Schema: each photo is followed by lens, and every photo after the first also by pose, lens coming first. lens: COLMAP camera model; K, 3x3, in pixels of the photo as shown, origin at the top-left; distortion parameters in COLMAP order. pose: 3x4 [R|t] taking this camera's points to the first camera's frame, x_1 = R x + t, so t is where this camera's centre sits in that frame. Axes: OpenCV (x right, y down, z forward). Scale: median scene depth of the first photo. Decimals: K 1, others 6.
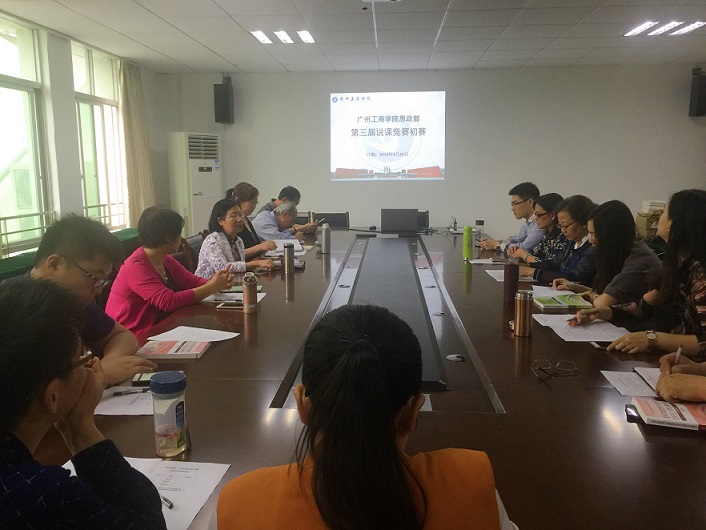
lens RADIAL K [[605.6, 0, 353.0], [0, 605.6, 265.0], [0, 0, 1]] dist [0.072657, -0.101777]
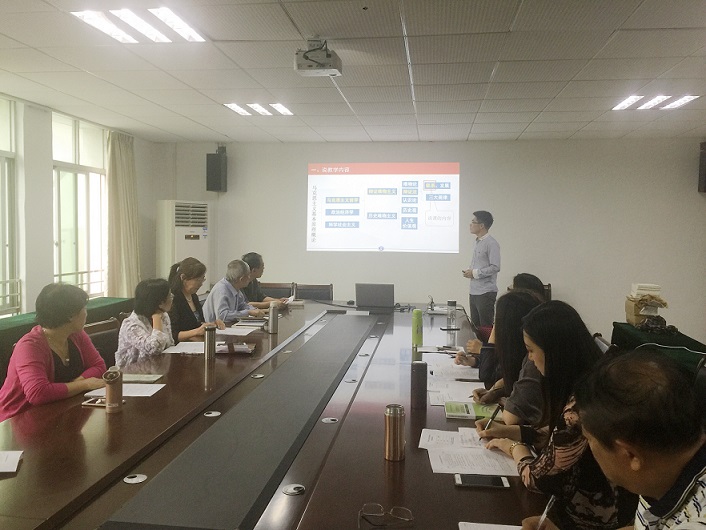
lens RADIAL K [[605.6, 0, 353.0], [0, 605.6, 265.0], [0, 0, 1]] dist [0.072657, -0.101777]
pose [[0.997342, 0.022170, -0.069412, 0.098335], [-0.029145, 0.994445, -0.101145, -0.022786], [0.066783, 0.102900, 0.992447, 0.047148]]
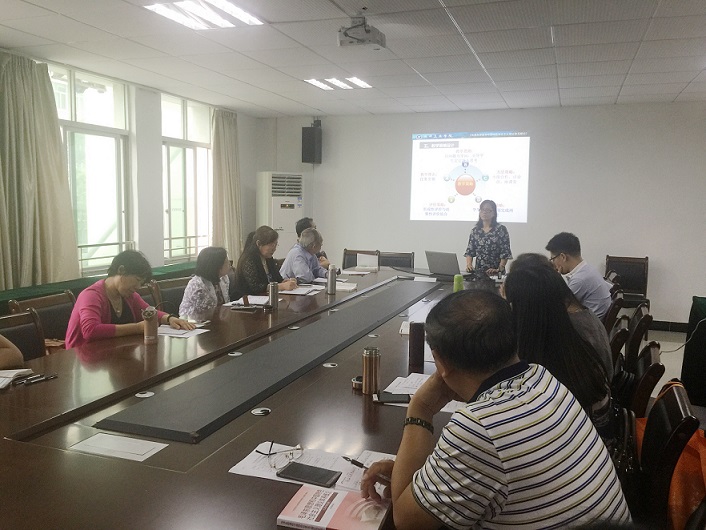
lens RADIAL K [[605.6, 0, 353.0], [0, 605.6, 265.0], [0, 0, 1]] dist [0.072657, -0.101777]
pose [[0.959239, 0.049483, -0.278231, 0.188438], [-0.064544, 0.996889, -0.045227, -0.016278], [0.275127, 0.061341, 0.959449, 0.023798]]
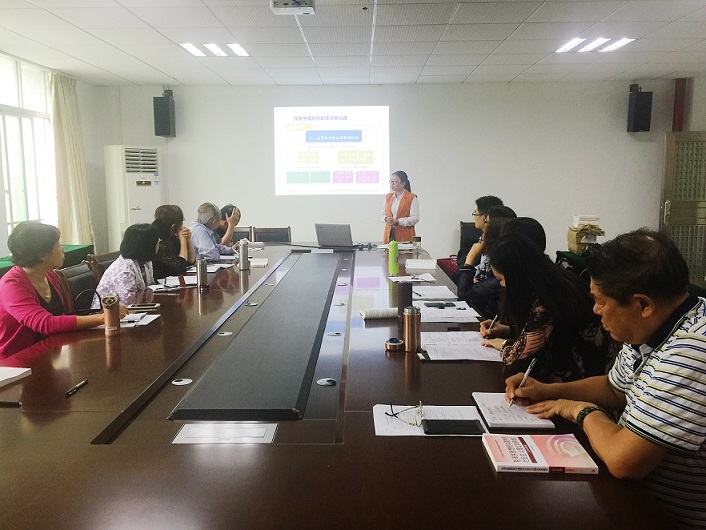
lens RADIAL K [[605.6, 0, 353.0], [0, 605.6, 265.0], [0, 0, 1]] dist [0.072657, -0.101777]
pose [[0.999060, -0.005843, 0.042959, 0.055765], [0.006782, 0.999741, -0.021738, -0.003211], [-0.042821, 0.022009, 0.998840, 0.012532]]
